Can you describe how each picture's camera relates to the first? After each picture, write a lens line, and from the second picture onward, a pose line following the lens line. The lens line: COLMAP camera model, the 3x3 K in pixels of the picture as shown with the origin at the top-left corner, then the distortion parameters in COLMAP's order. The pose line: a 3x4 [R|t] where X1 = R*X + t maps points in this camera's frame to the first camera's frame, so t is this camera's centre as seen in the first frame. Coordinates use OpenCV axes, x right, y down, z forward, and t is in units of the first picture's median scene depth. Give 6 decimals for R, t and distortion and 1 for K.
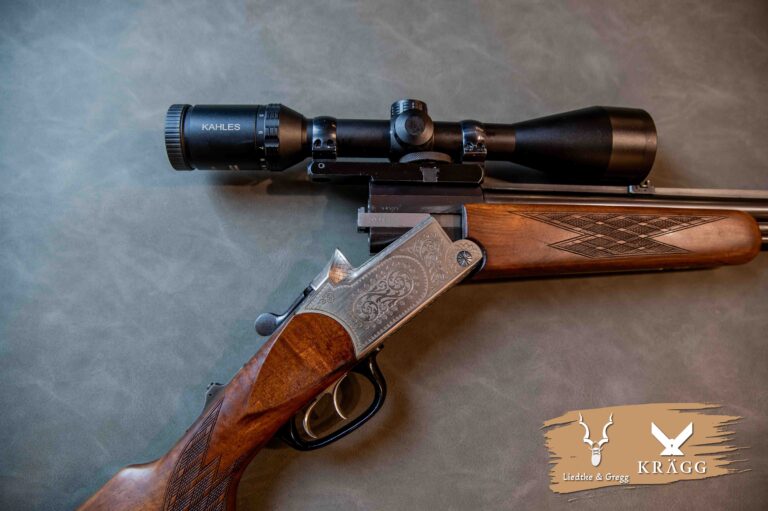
lens RADIAL K [[507.5, 0, 384.0], [0, 507.5, 255.5], [0, 0, 1]] dist [-0.130379, 0.066452]
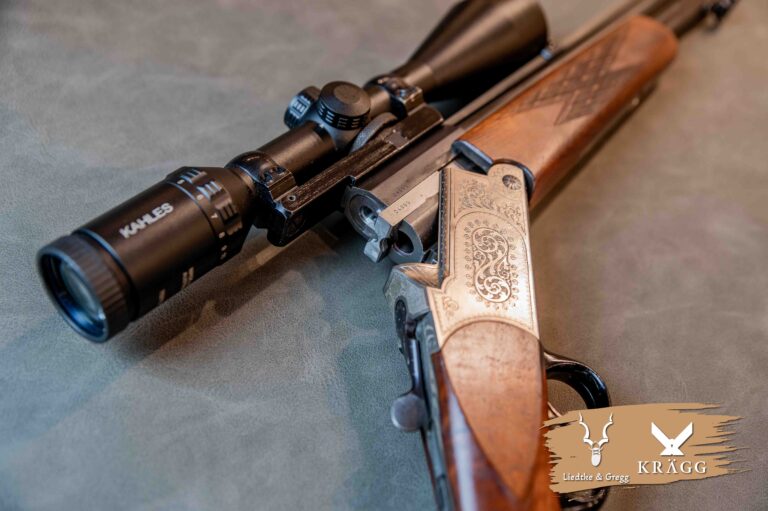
lens RADIAL K [[926.1, 0, 383.7], [0, 926.1, 239.0], [0, 0, 1]] dist [-0.025066, 0.003603]
pose [[0.631228, -0.507707, 0.586331, -0.732897], [0.713121, 0.677177, -0.181355, 0.160169], [-0.304975, 0.532601, 0.789510, -0.006233]]
